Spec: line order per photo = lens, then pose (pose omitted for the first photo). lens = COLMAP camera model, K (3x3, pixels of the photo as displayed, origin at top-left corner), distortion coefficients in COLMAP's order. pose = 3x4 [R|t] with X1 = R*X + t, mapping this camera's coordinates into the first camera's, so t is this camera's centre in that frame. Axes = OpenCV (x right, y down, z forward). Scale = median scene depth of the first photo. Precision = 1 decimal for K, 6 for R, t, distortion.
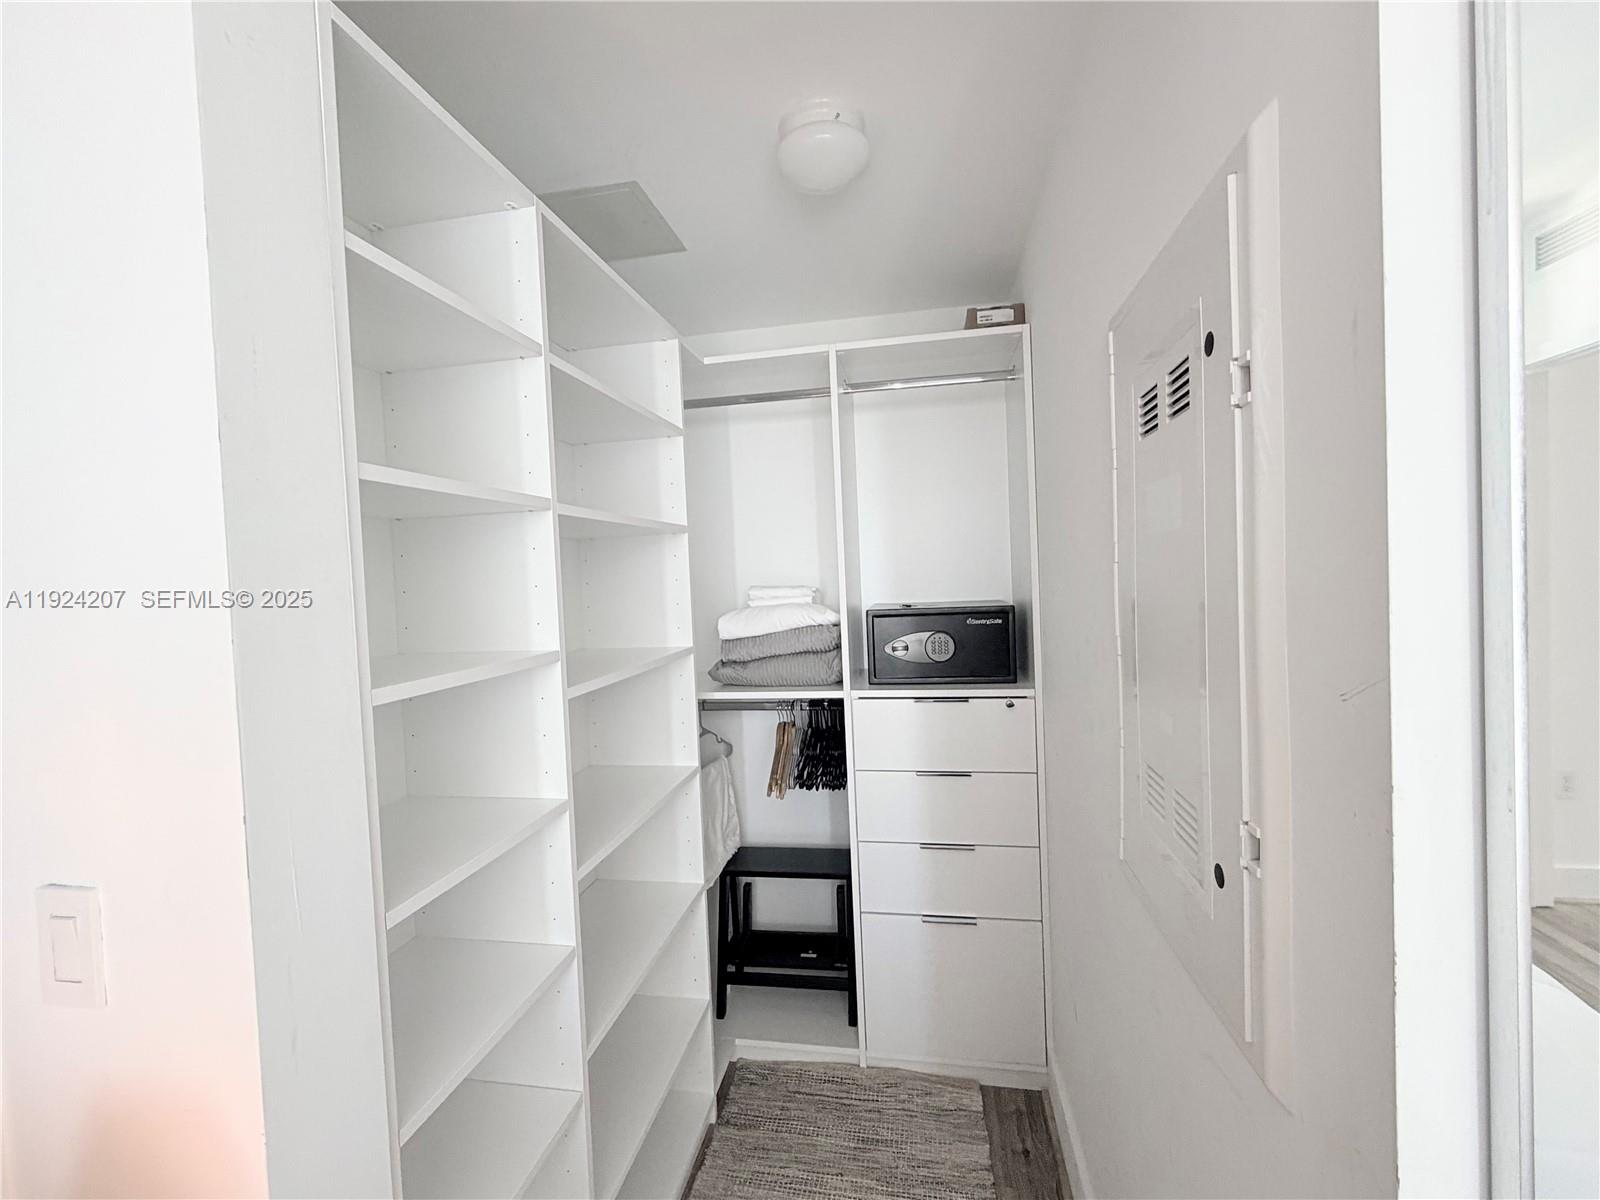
lens RADIAL K [[692.0, 0, 844.9], [0, 692.0, 593.8], [0, 0, 1]] dist [-0.000841, -0.000131]
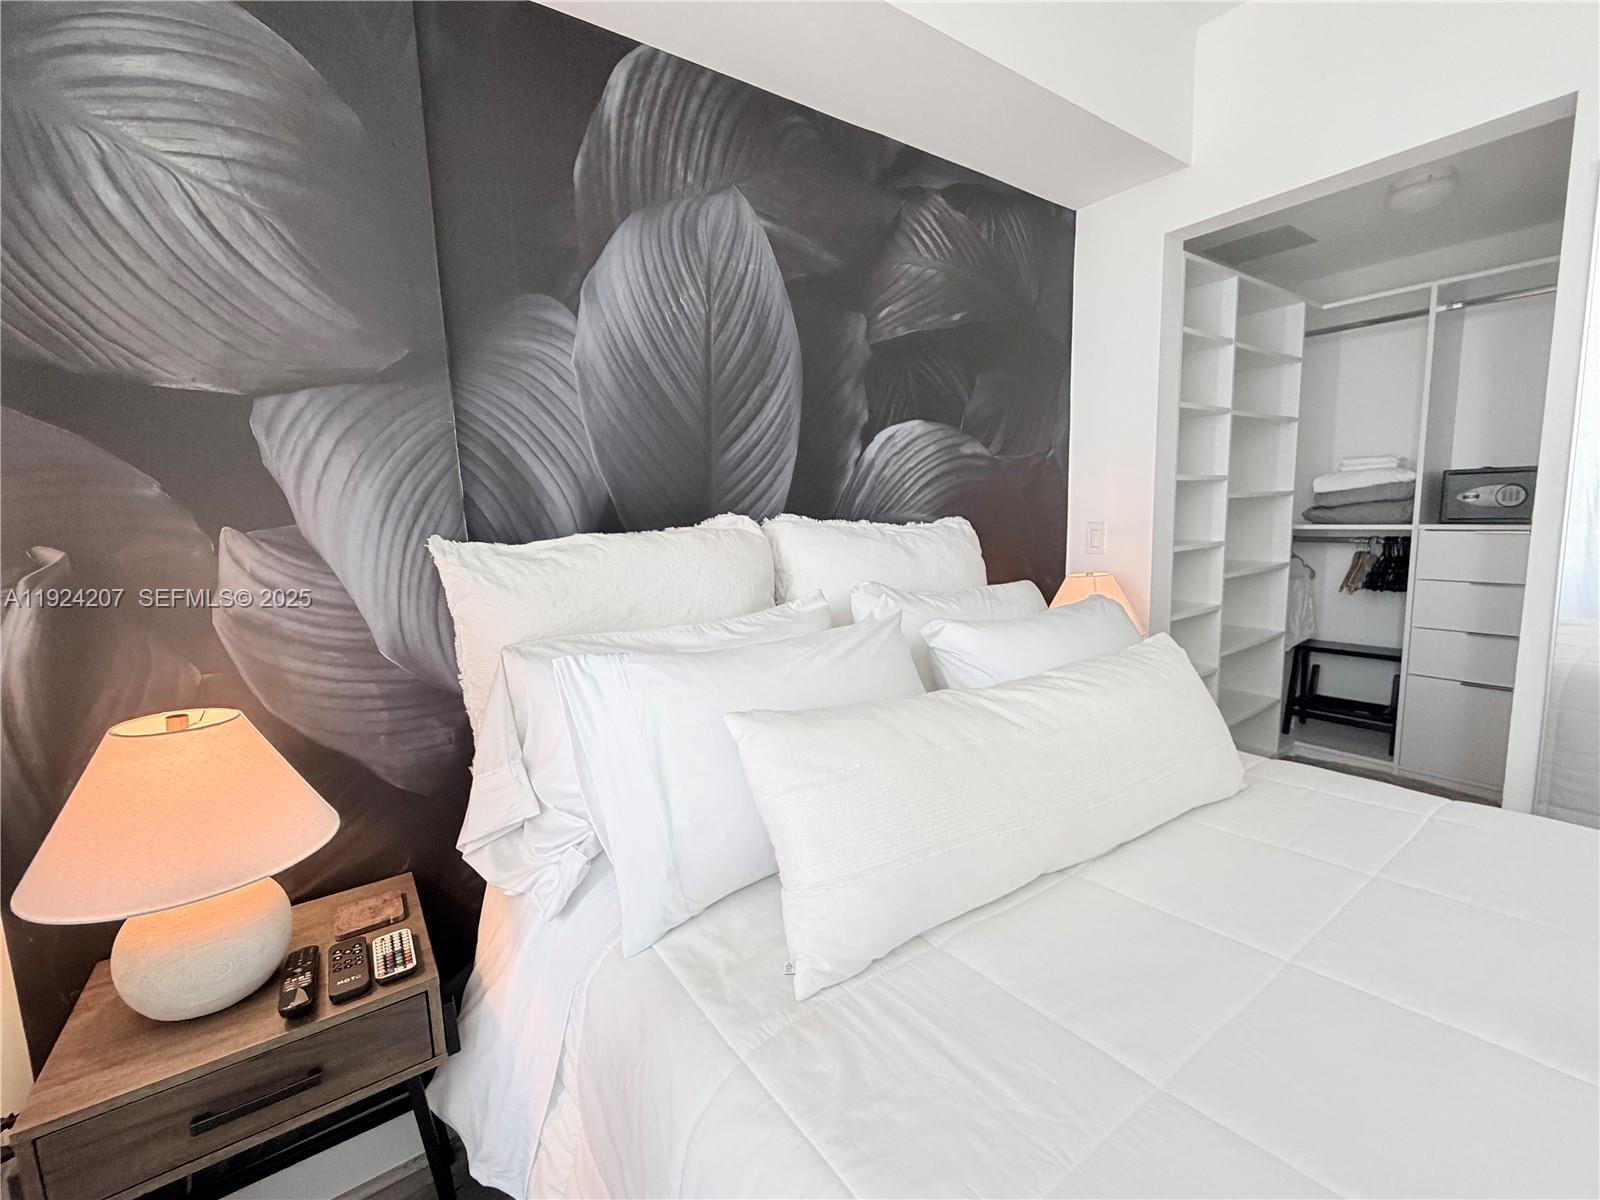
lens RADIAL K [[687.5, 0, 800.0], [0, 687.5, 600.0], [0, 0, 1]] dist [-0.000487, -0.000350]
pose [[0.676602, 0.117743, -0.726874, 0.193720], [-0.018691, 0.989561, 0.142896, 0.110995], [0.736112, -0.083098, 0.671740, -0.930248]]
